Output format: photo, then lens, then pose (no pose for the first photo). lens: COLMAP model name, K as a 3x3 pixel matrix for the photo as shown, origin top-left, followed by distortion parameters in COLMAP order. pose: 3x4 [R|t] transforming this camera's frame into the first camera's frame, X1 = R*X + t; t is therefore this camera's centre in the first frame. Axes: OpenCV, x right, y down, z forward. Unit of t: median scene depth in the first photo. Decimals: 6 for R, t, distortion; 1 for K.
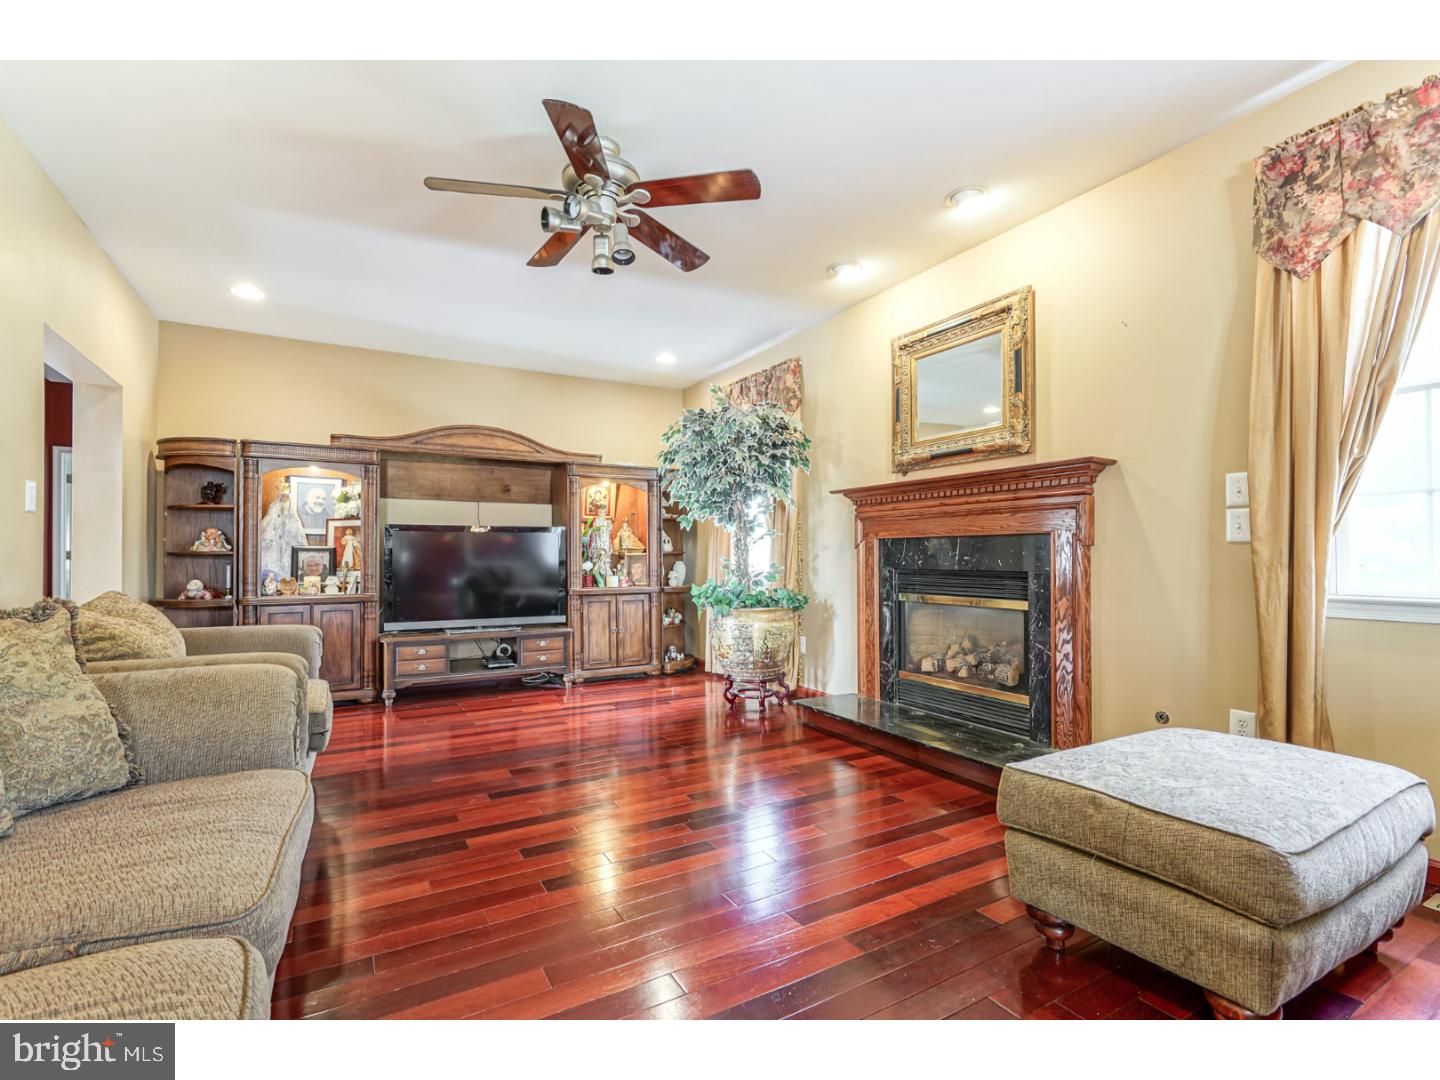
lens RADIAL K [[652.2, 0, 716.2], [0, 652.2, 553.3], [0, 0, 1]] dist [-0.002992, 0.001420]
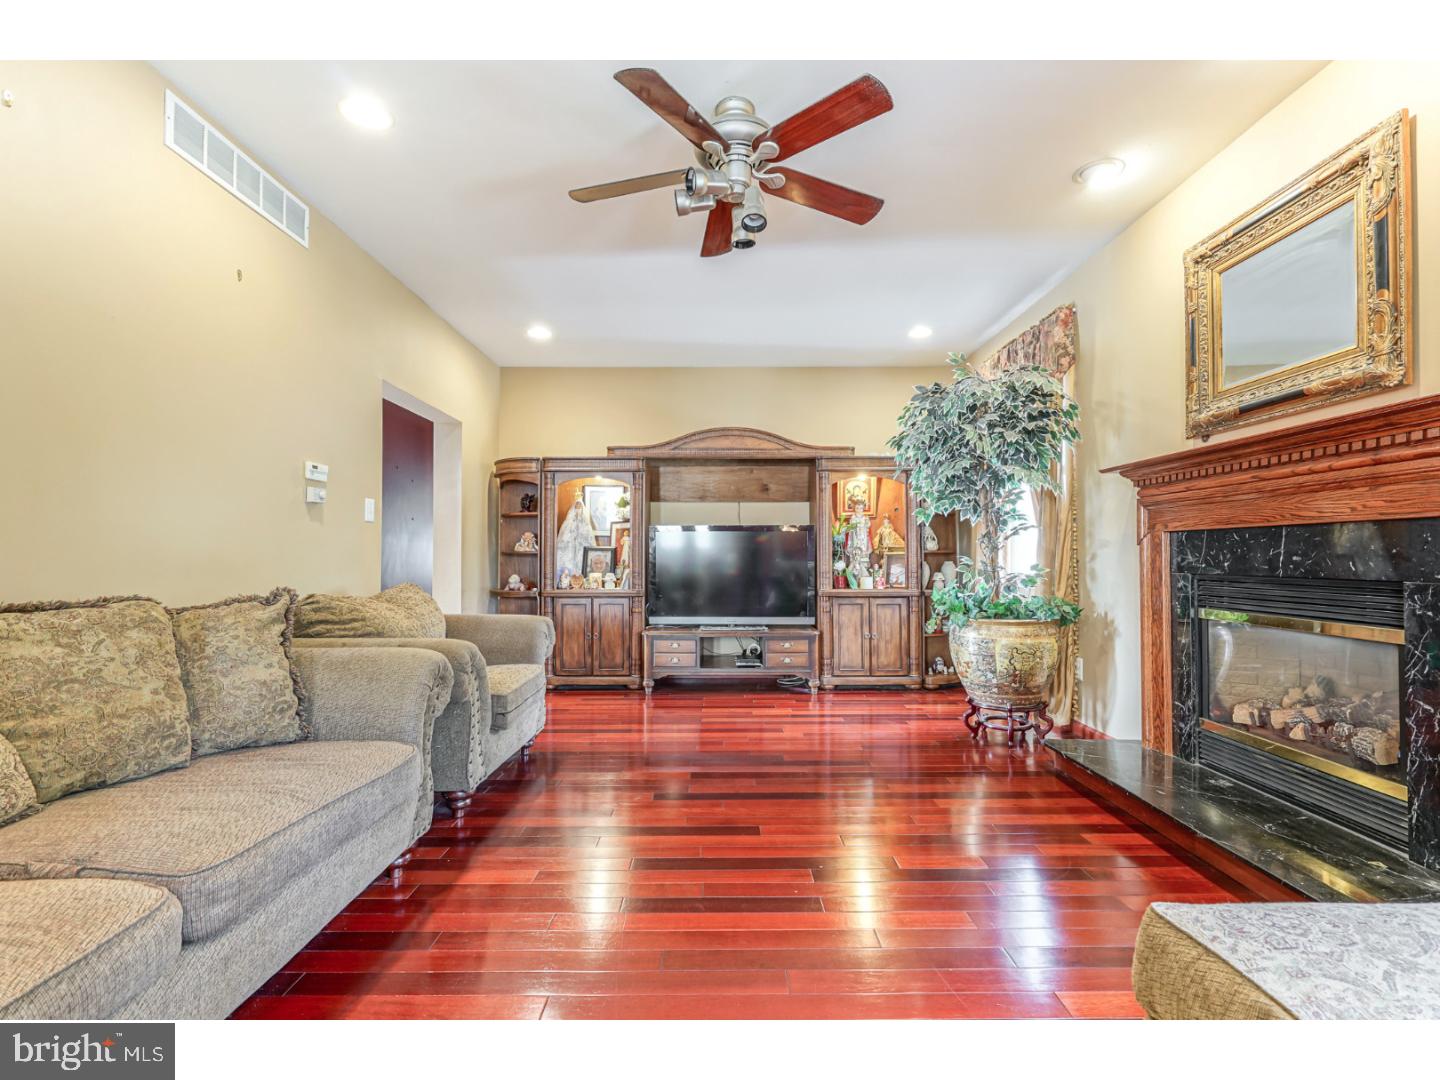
lens RADIAL K [[662.7, 0, 734.3], [0, 662.7, 548.8], [0, 0, 1]] dist [0.000393, 0.001316]
pose [[0.876220, -0.004201, -0.481893, 0.160852], [0.001227, 0.999978, -0.006486, 0.001002], [0.481910, 0.005092, 0.876206, 0.109889]]
